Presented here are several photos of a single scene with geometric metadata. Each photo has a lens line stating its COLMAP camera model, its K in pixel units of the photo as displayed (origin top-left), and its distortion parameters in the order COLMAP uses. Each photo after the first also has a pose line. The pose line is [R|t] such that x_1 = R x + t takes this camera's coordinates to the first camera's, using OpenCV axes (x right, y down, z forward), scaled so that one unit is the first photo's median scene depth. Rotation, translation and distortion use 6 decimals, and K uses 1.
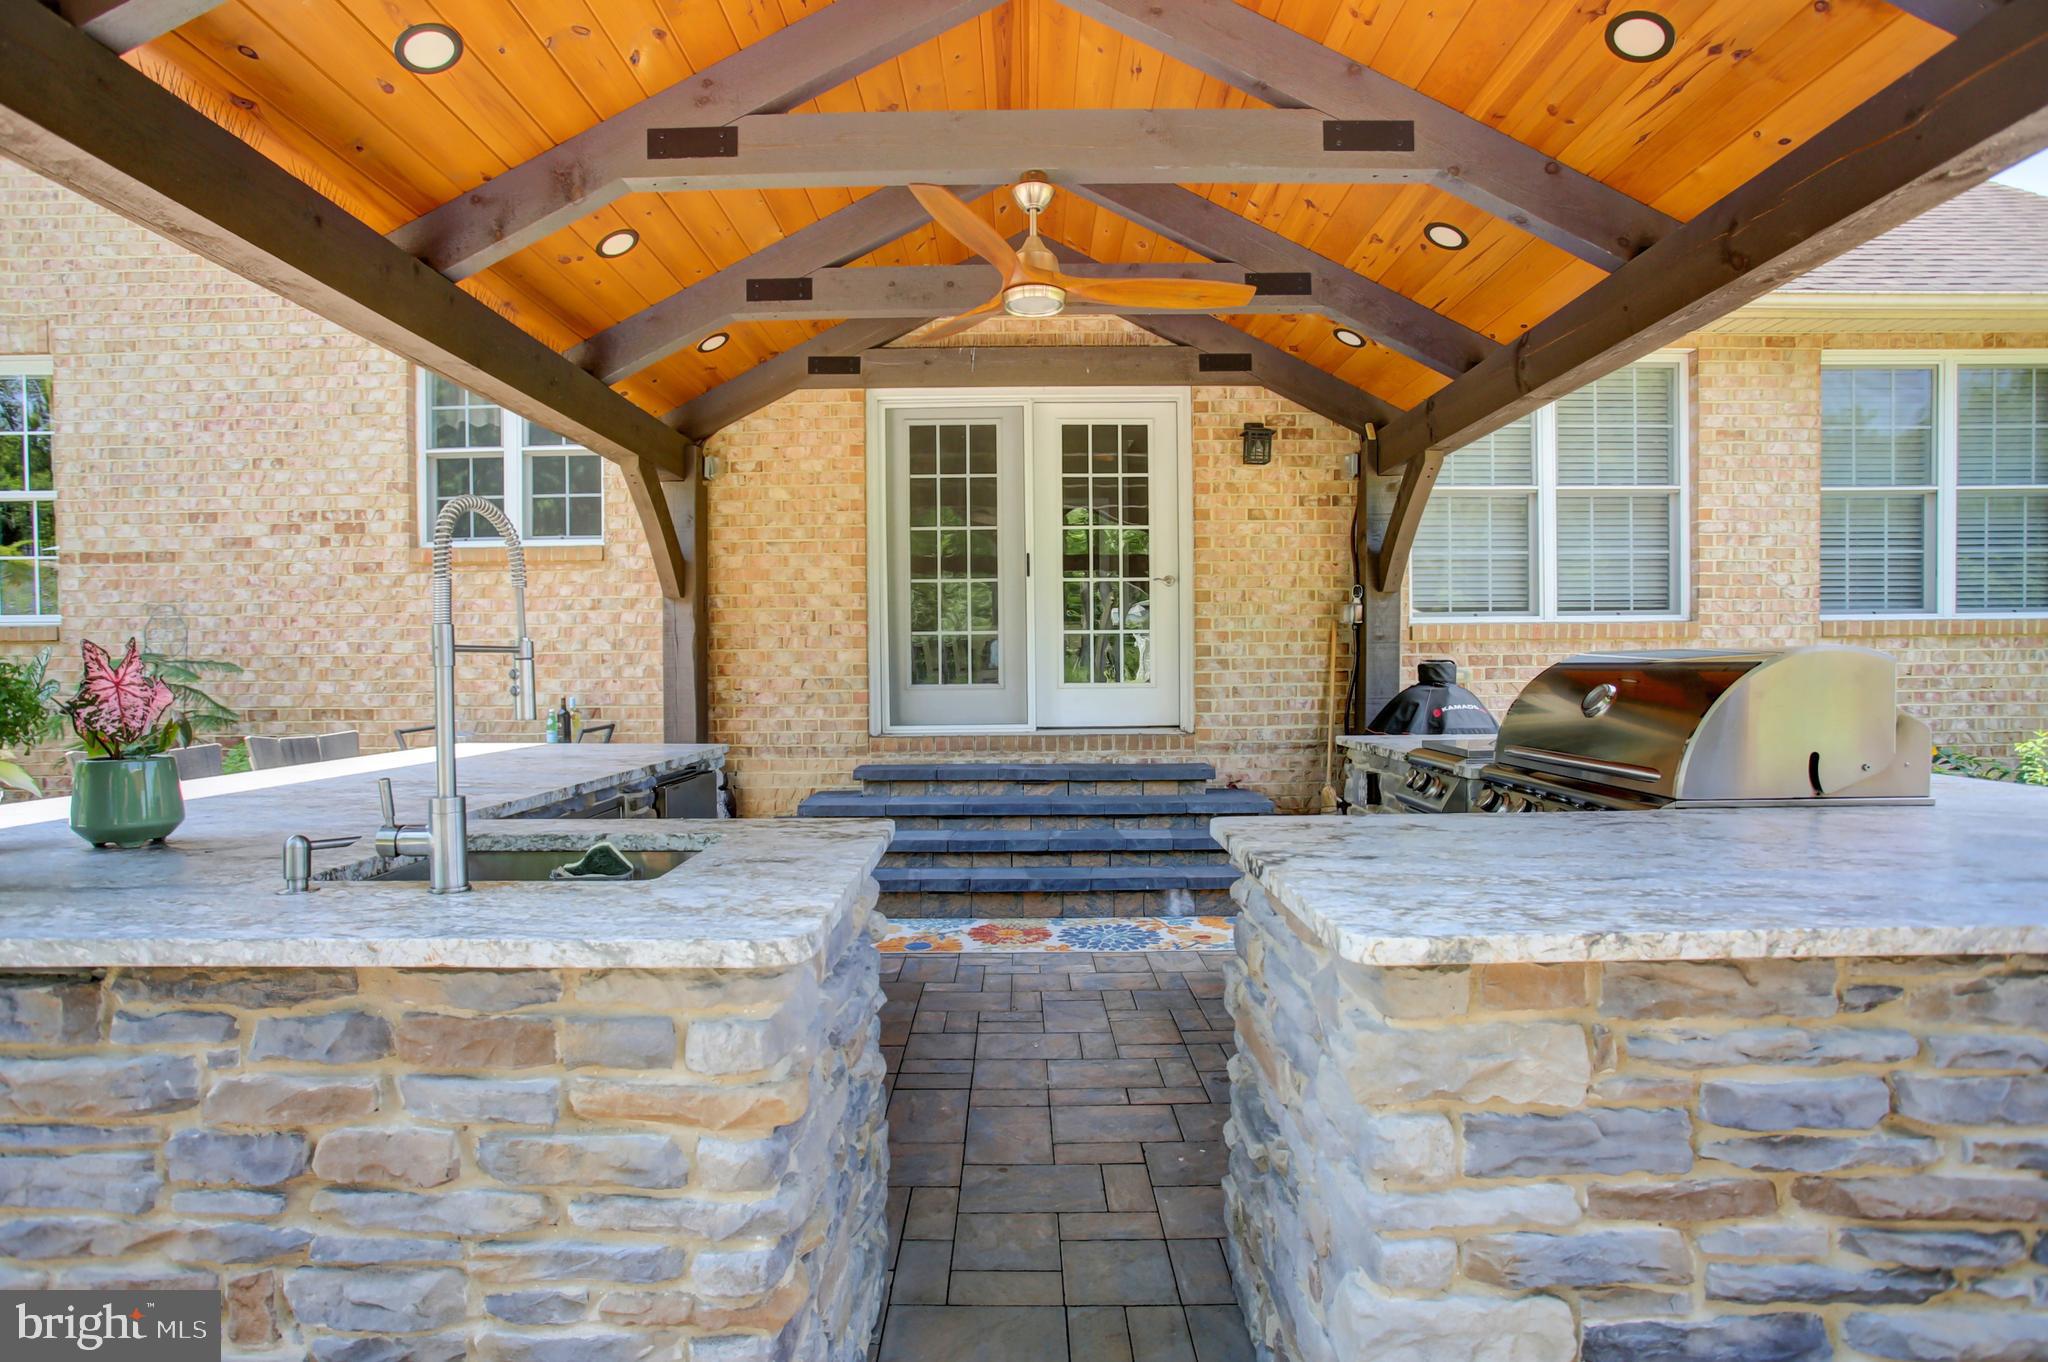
lens RADIAL K [[1022.0, 0, 1006.2], [0, 1022.0, 687.6], [0, 0, 1]] dist [-0.070225, 0.028363]
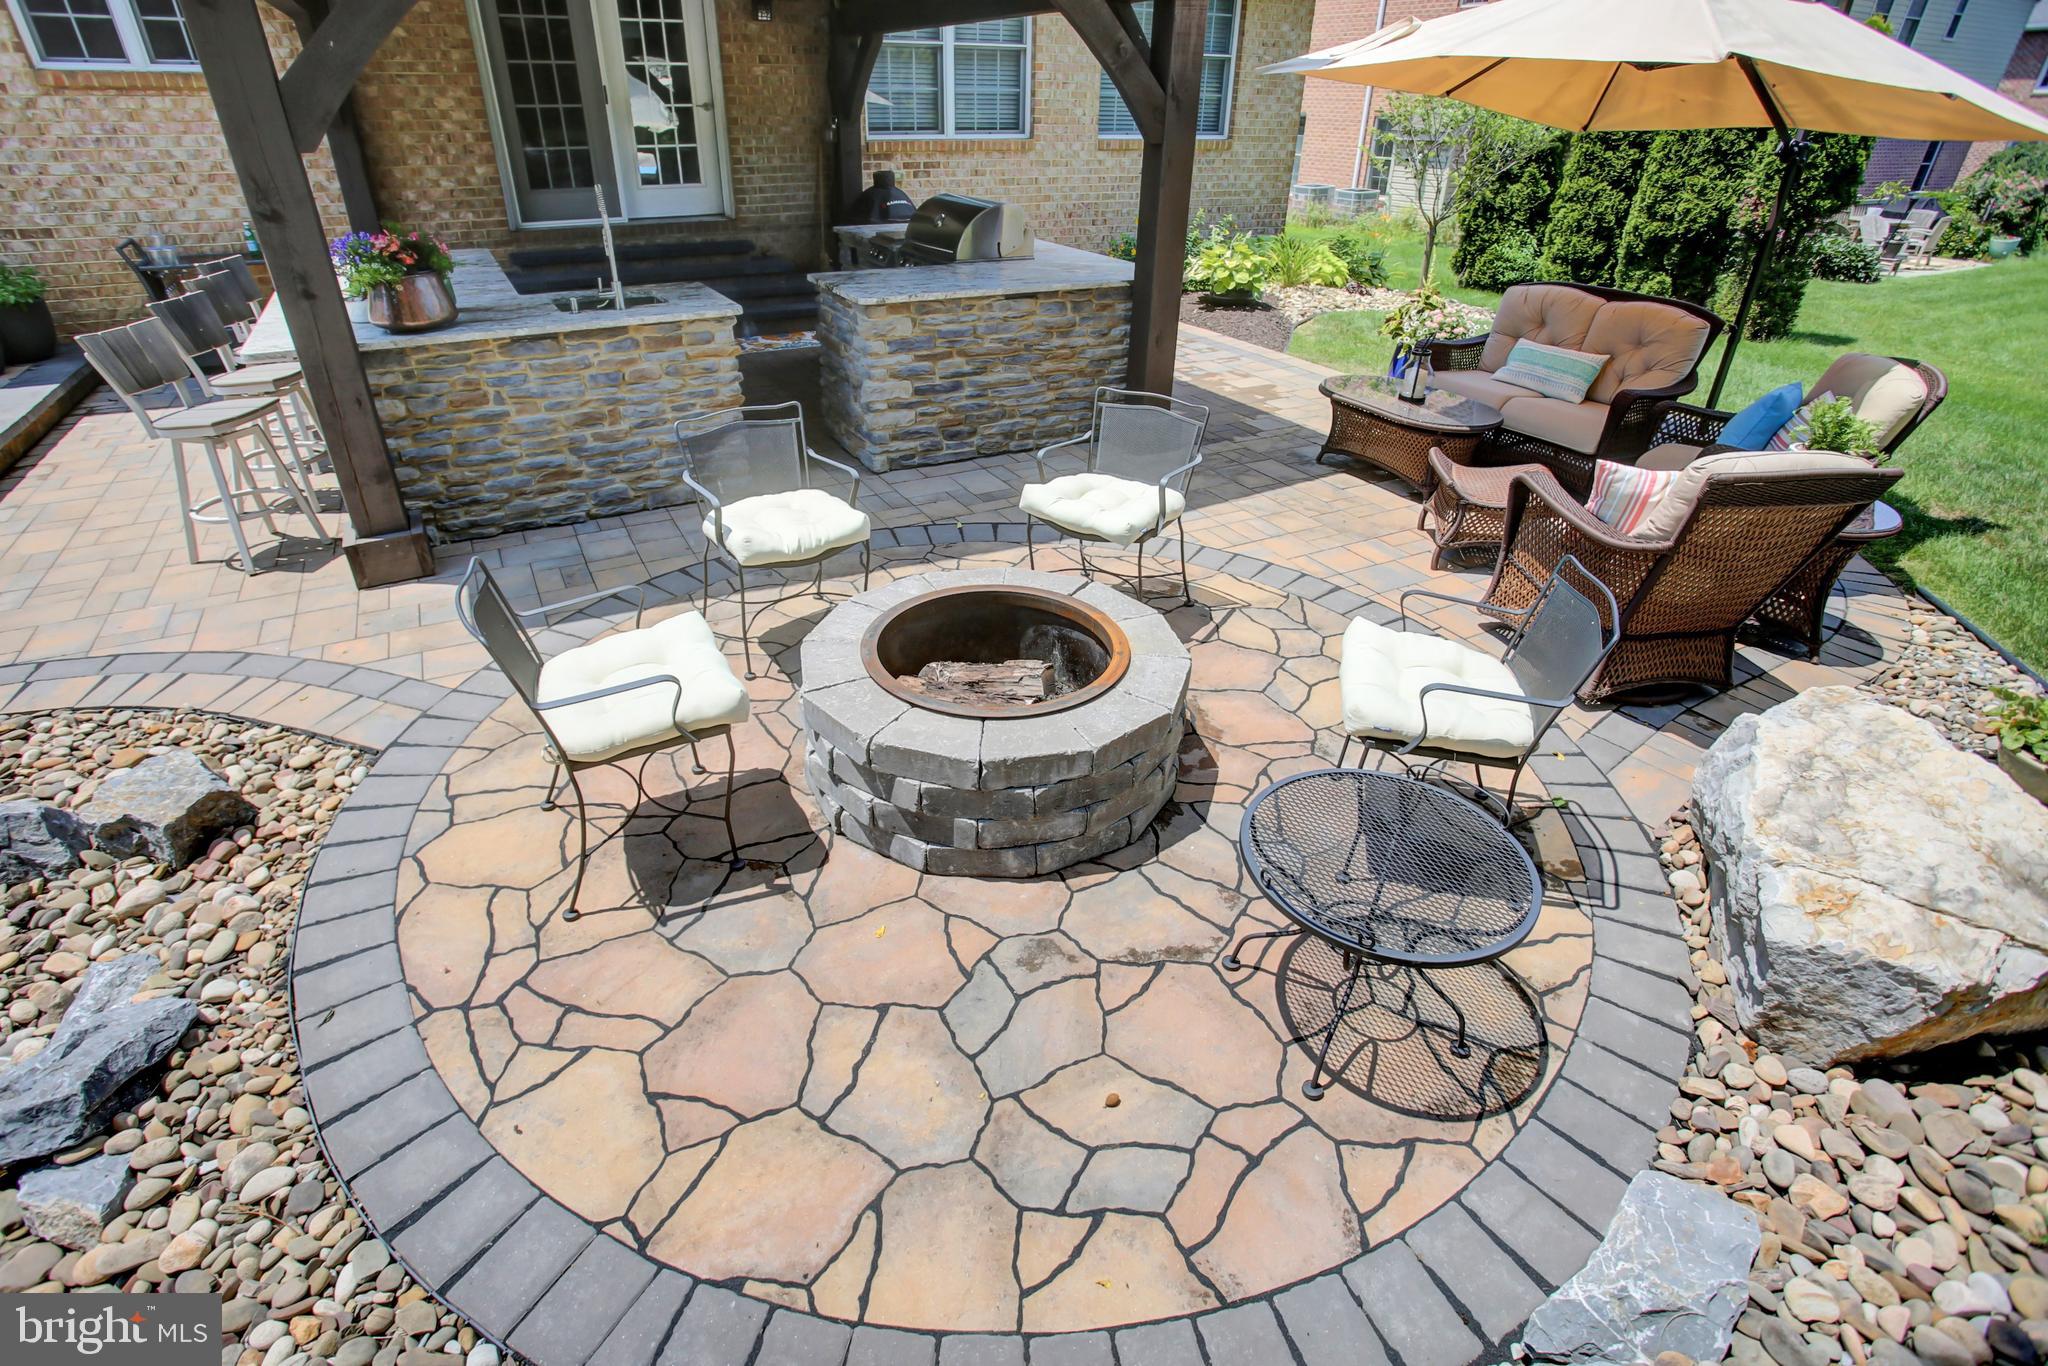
lens RADIAL K [[1022.0, 0, 995.4], [0, 1022.0, 666.7], [0, 0, 1]] dist [-0.070225, 0.028363]
pose [[0.880792, -0.213917, 0.422427, -0.254537], [-0.013107, 0.880775, 0.473354, -0.083369], [-0.473321, -0.422464, 0.772976, -0.635146]]
